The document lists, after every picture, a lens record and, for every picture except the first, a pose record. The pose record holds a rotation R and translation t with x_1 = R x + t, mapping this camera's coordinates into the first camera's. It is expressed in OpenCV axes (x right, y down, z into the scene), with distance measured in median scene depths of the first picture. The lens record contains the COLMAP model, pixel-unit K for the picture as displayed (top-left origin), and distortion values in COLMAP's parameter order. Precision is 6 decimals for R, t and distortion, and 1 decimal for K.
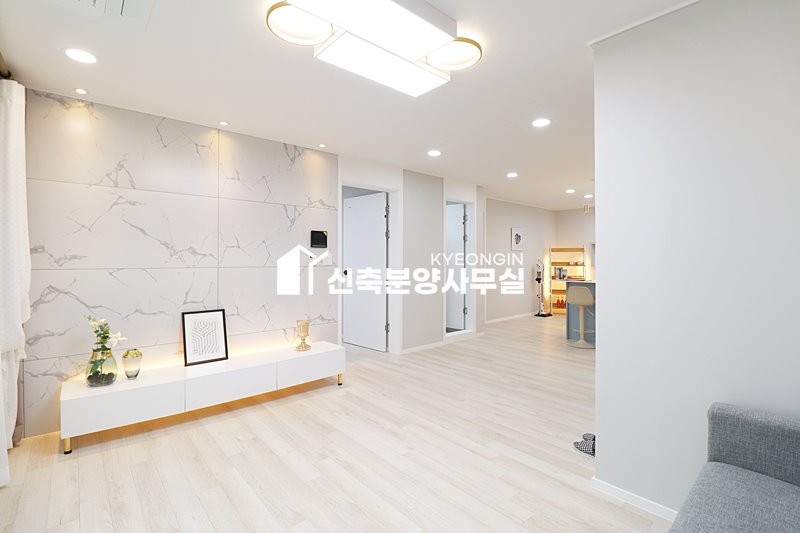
lens RADIAL K [[366.3, 0, 399.1], [0, 366.3, 258.8], [0, 0, 1]] dist [-0.002499, -0.012927]
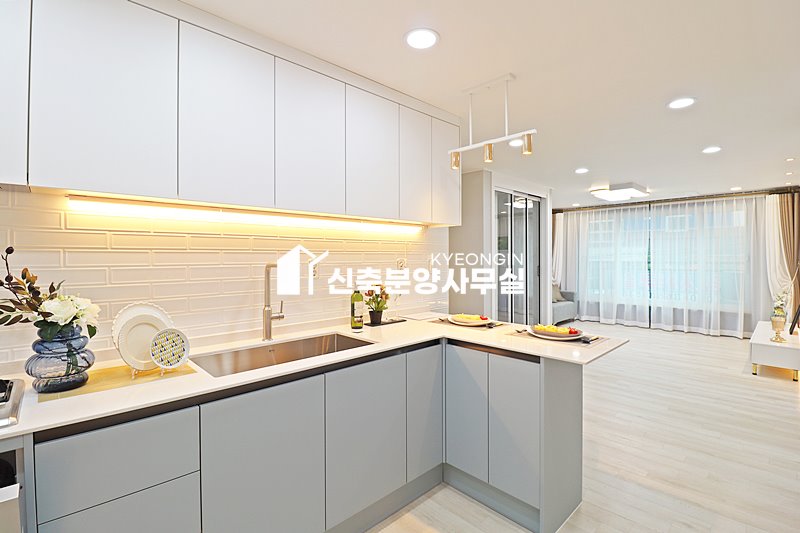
lens RADIAL K [[368.8, 0, 400.9], [0, 368.8, 259.0], [0, 0, 1]] dist [0.000252, -0.013850]
pose [[-0.999114, 0.005169, -0.041769, 1.274890], [0.005133, 0.999986, 0.000963, -0.038645], [0.041774, 0.000748, -0.999127, 2.655213]]
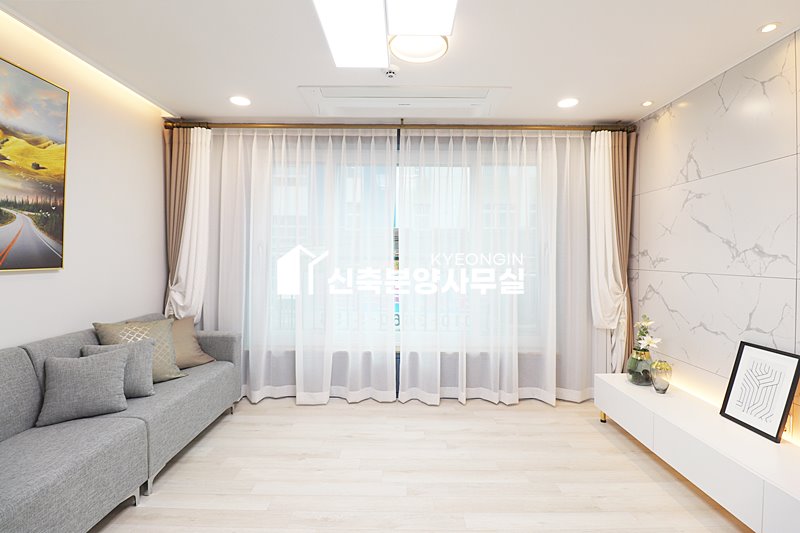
lens RADIAL K [[366.3, 0, 399.1], [0, 366.3, 258.8], [0, 0, 1]] dist [-0.002499, -0.012927]
pose [[-0.663101, -0.000826, -0.748529, 0.361772], [-0.006059, 0.999973, 0.004265, -0.006336], [0.748505, 0.007363, -0.663088, 1.038151]]
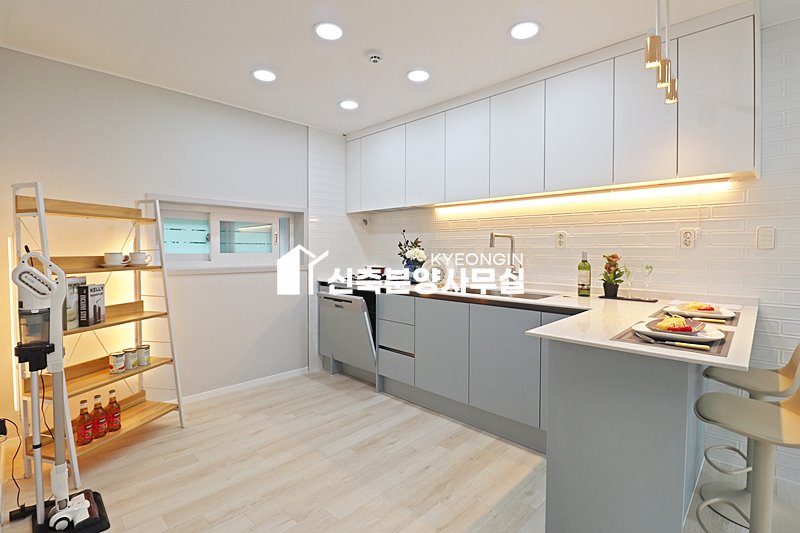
lens RADIAL K [[377.9, 0, 400.4], [0, 377.9, 259.6], [0, 0, 1]] dist [0.001276, -0.012515]
pose [[-0.077123, -0.026504, 0.996669, 0.499448], [-0.003509, 0.999648, 0.026311, 0.009256], [-0.997015, -0.001468, -0.077189, 2.326152]]
